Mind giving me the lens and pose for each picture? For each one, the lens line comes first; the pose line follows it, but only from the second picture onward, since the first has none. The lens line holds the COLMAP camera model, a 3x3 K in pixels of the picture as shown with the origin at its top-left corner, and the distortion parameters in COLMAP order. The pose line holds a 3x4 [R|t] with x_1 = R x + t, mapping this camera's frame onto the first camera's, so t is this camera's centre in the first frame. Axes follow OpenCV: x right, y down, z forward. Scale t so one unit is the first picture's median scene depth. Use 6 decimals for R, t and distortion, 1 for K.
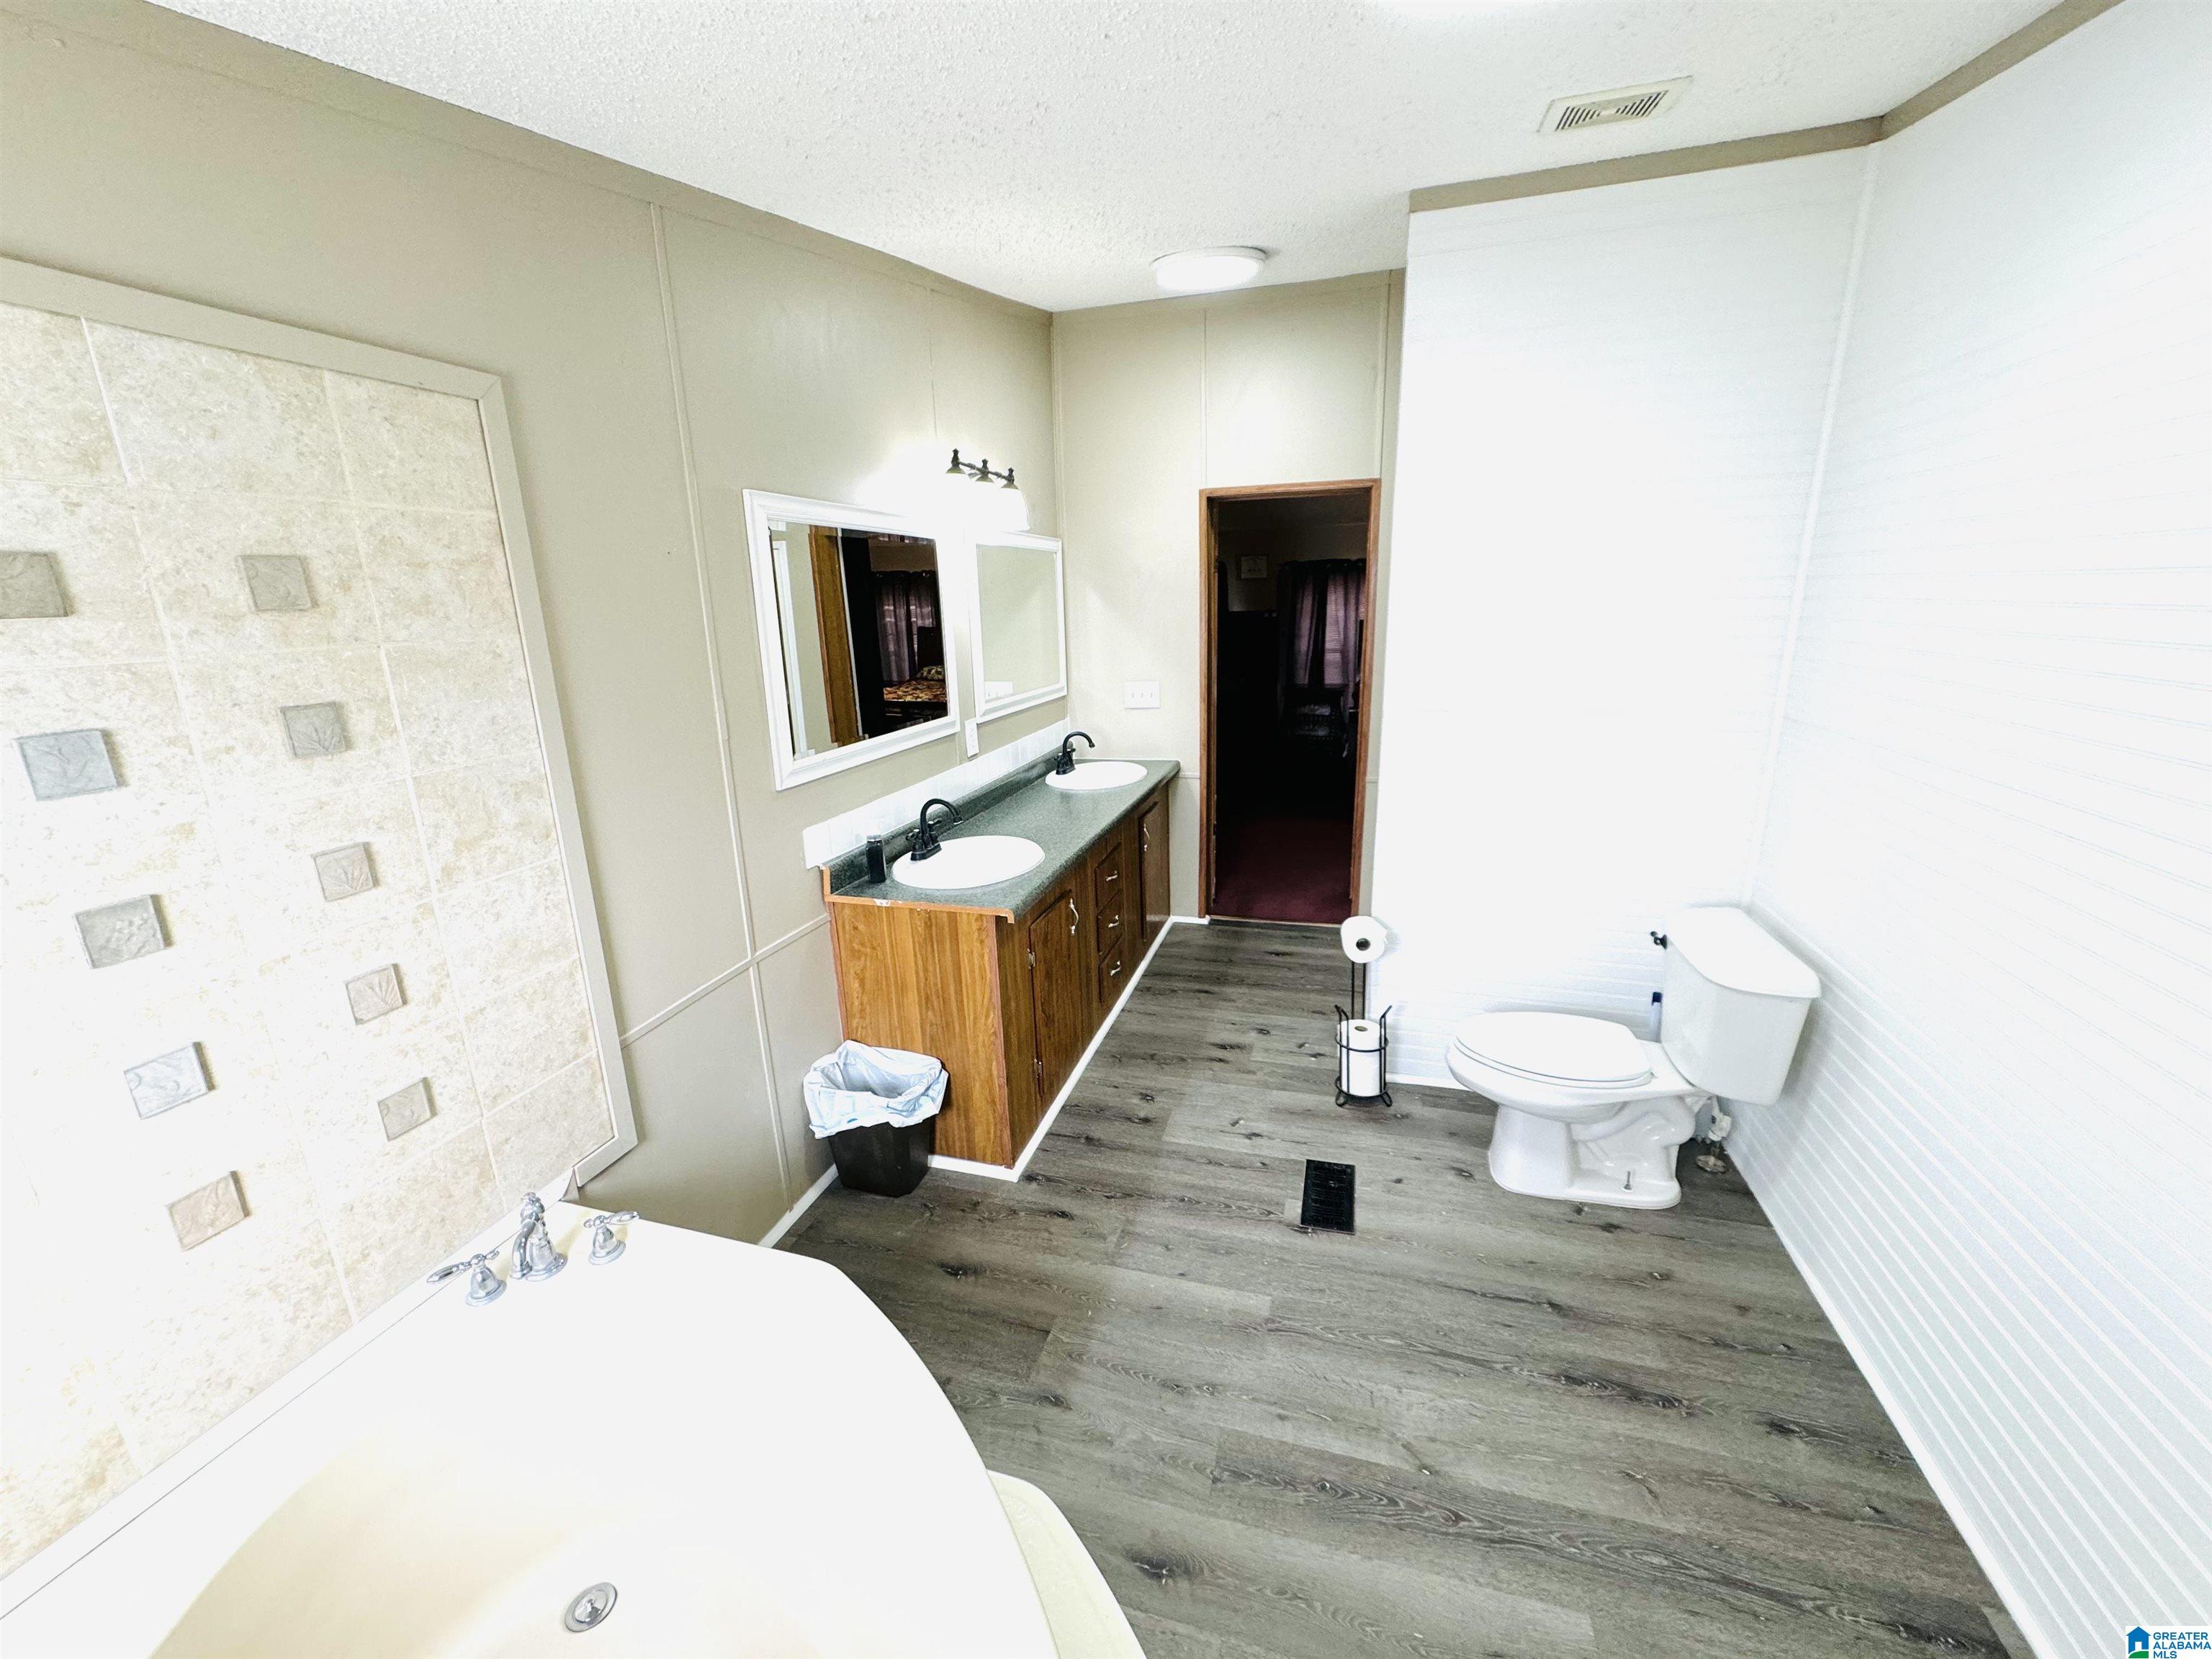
lens RADIAL K [[881.0, 0, 1094.8], [0, 881.0, 829.5], [0, 0, 1]] dist [-0.002126, -0.000390]
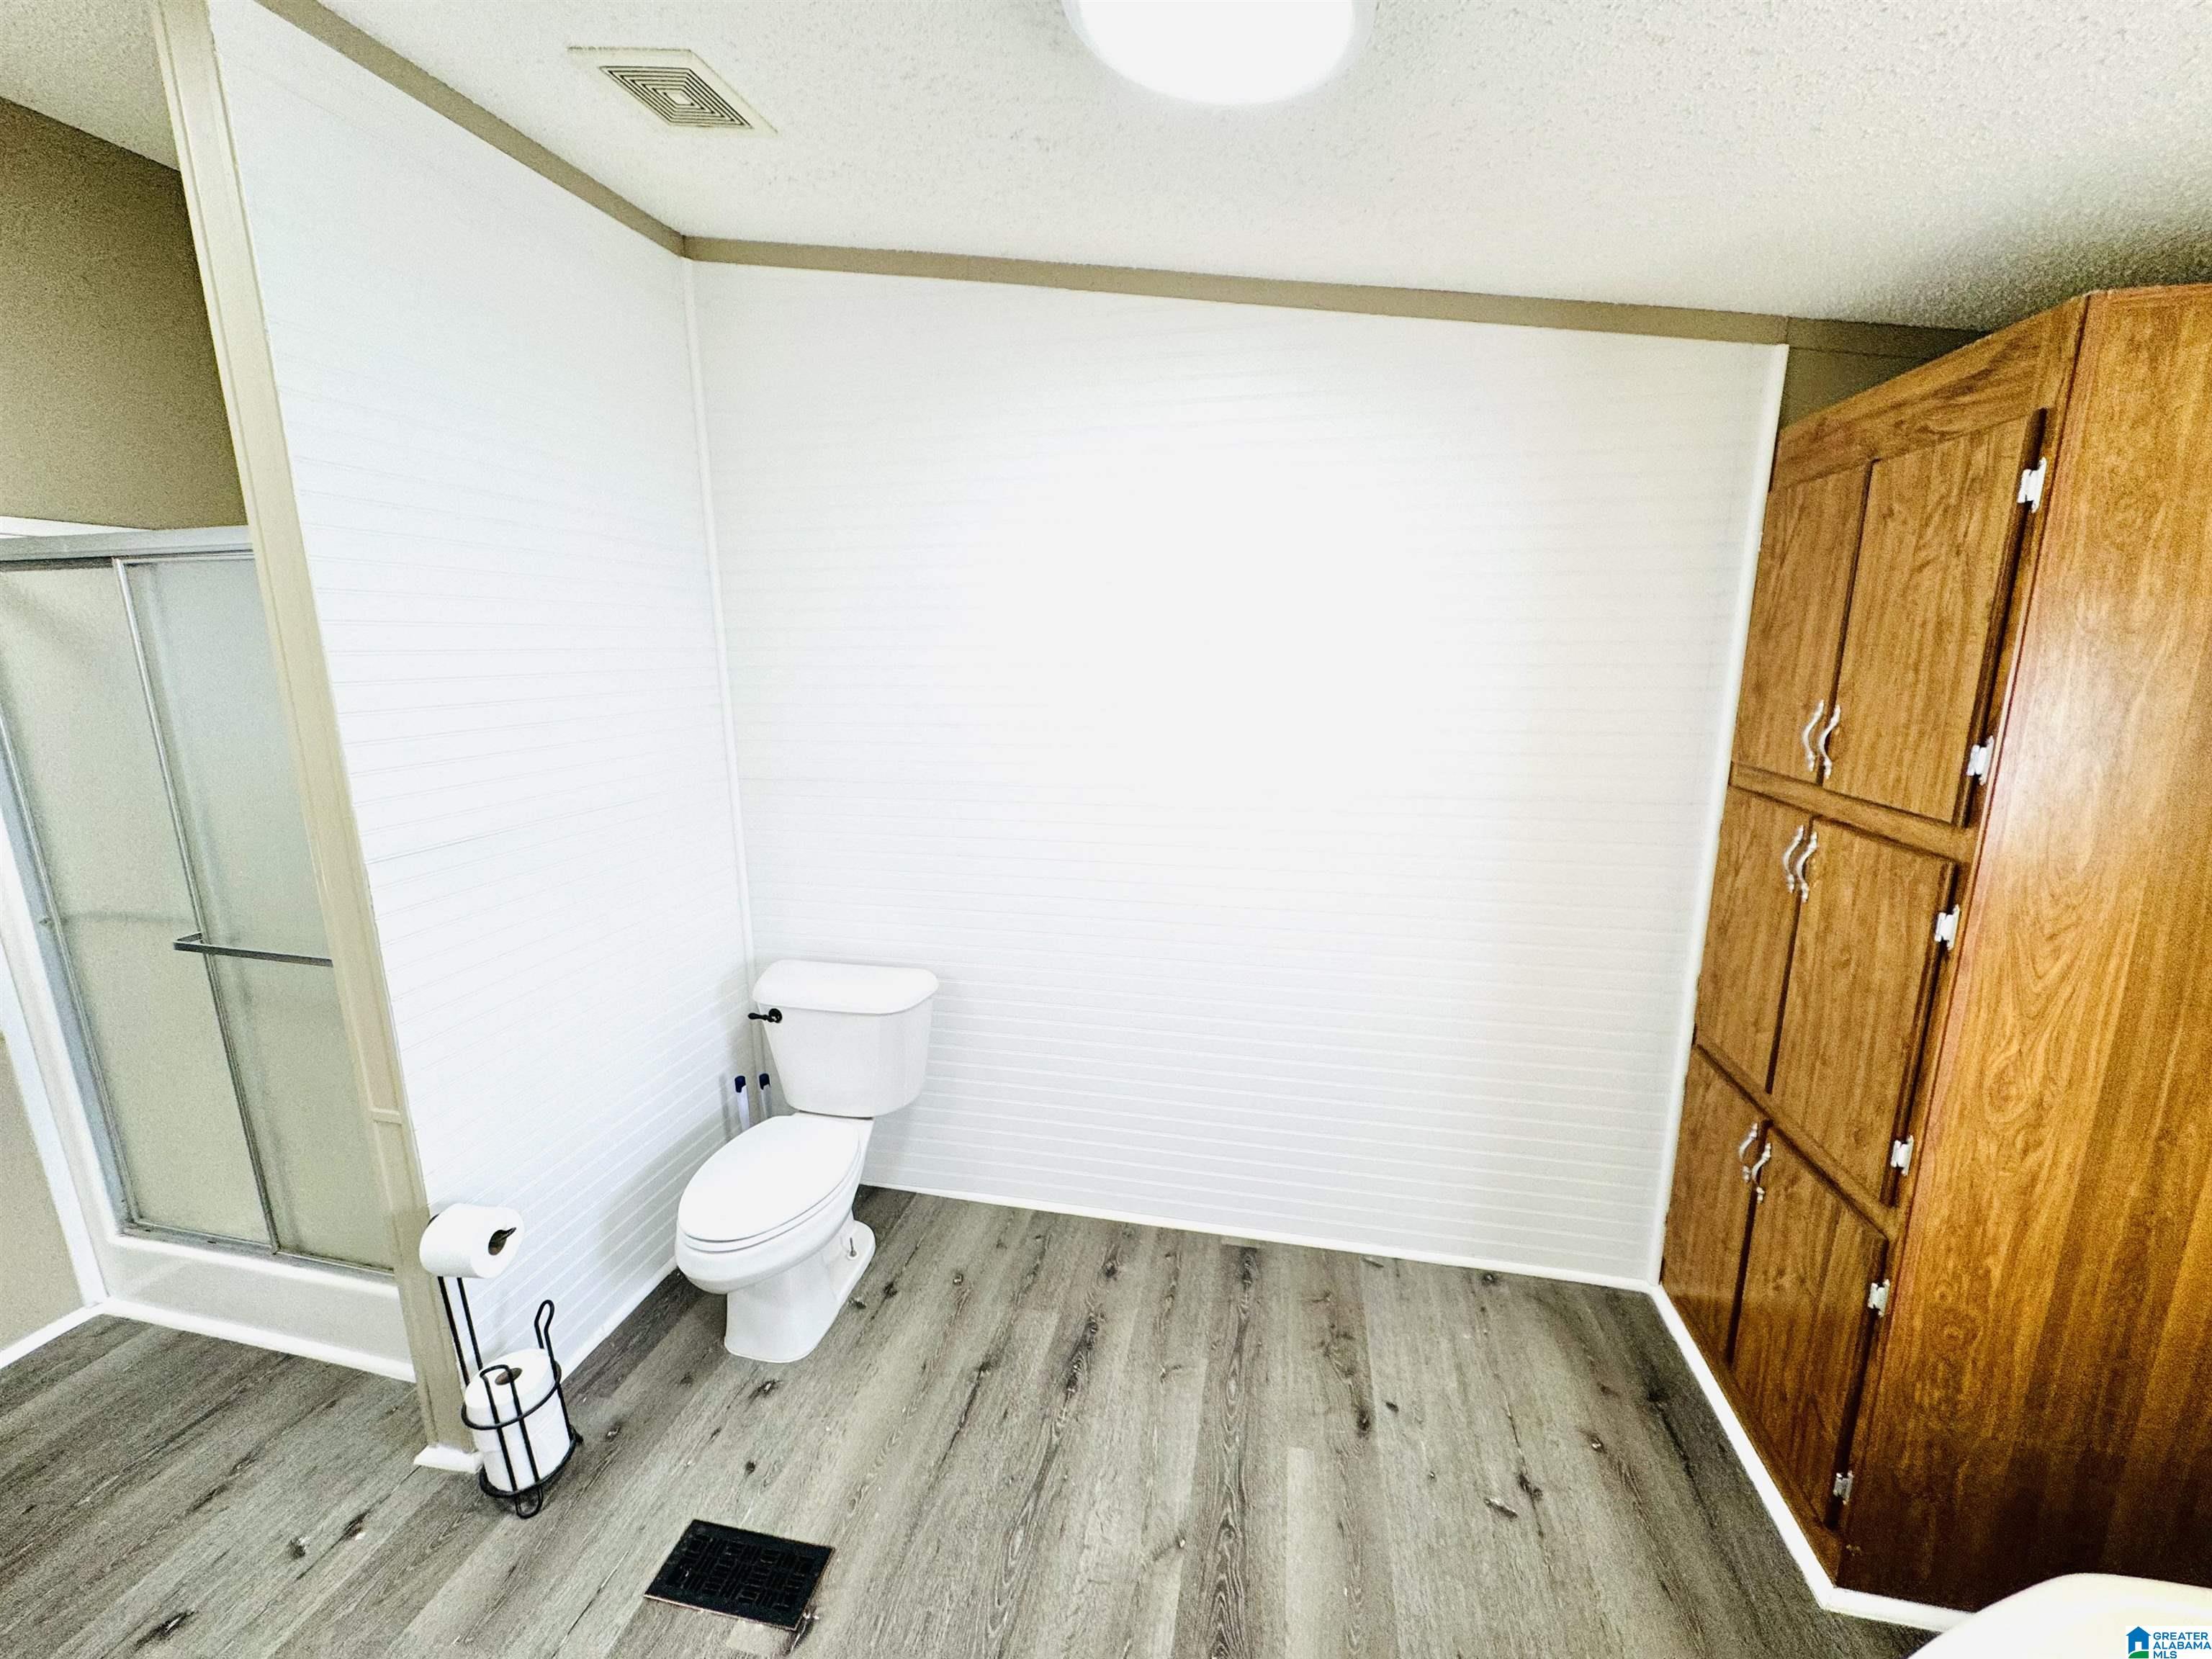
lens RADIAL K [[881.0, 0, 1094.8], [0, 881.0, 829.5], [0, 0, 1]] dist [-0.002126, -0.000390]
pose [[-0.082006, -0.176867, 0.980813, -0.353256], [0.268073, 0.943944, 0.192632, -0.188473], [-0.959902, 0.278727, -0.029995, 0.737623]]
